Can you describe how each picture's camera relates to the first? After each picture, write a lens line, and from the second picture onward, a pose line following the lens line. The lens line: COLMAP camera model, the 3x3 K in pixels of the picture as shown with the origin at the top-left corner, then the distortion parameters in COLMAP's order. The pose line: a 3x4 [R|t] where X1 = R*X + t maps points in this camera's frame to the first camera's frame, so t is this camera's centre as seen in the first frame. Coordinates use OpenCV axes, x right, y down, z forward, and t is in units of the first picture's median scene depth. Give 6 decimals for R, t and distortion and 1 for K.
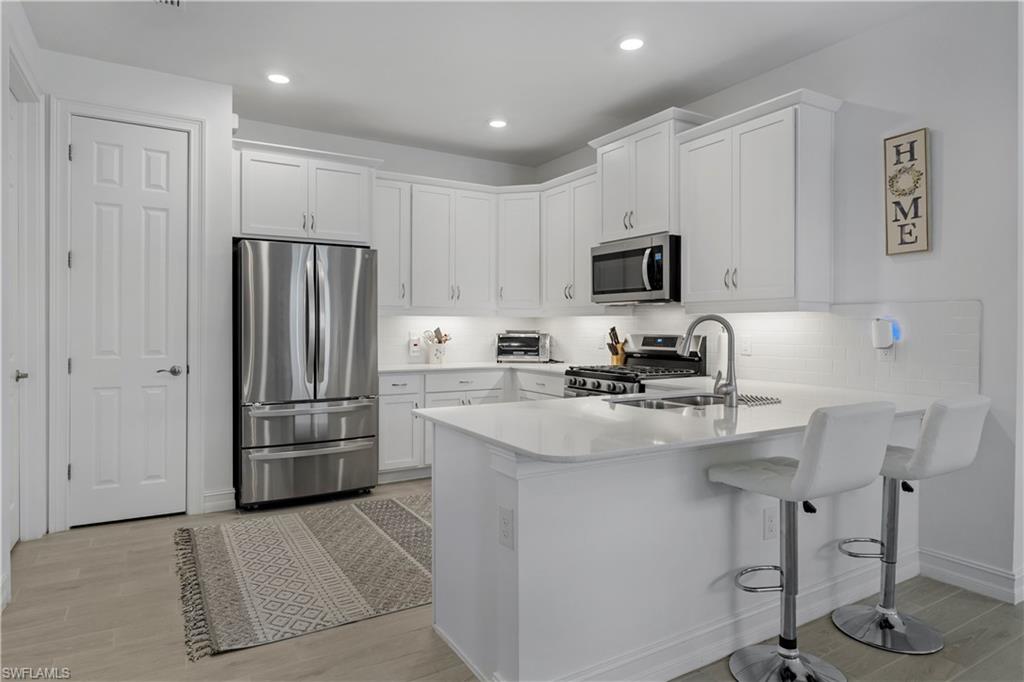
lens RADIAL K [[602.3, 0, 512.0], [0, 602.3, 341.0], [0, 0, 1]] dist [-0.002070, -0.000531]
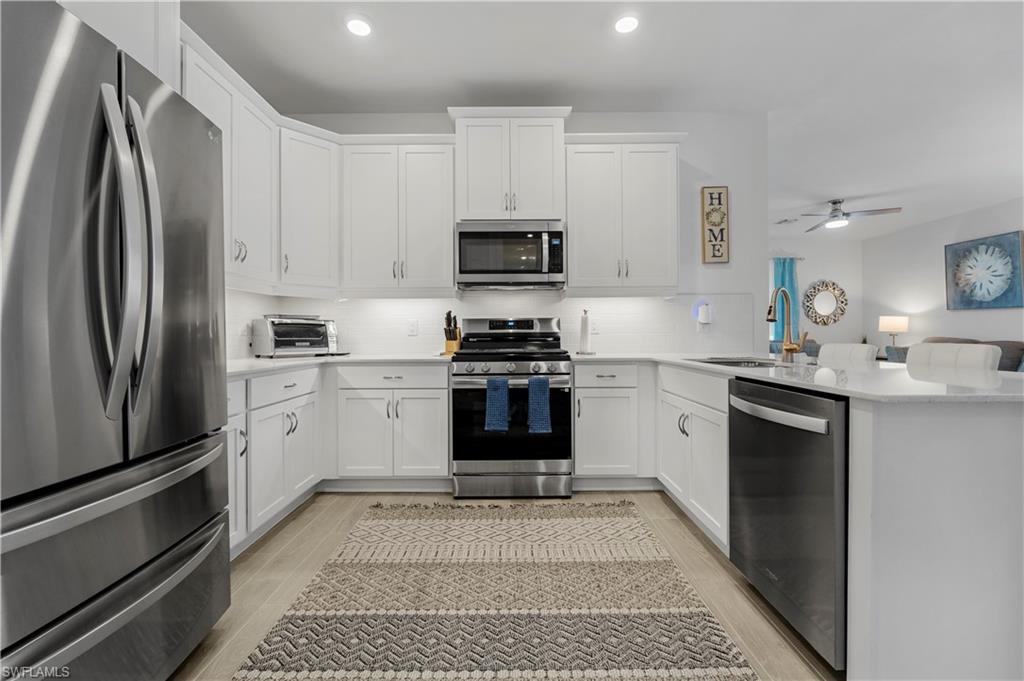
lens RADIAL K [[429.4, 0, 512.9], [0, 429.4, 335.6], [0, 0, 1]] dist [-0.001258, -0.000621]
pose [[0.510488, -0.007282, 0.859854, -0.572627], [0.028331, 0.999564, -0.008355, 0.037720], [-0.859418, 0.028626, 0.510472, 0.875263]]
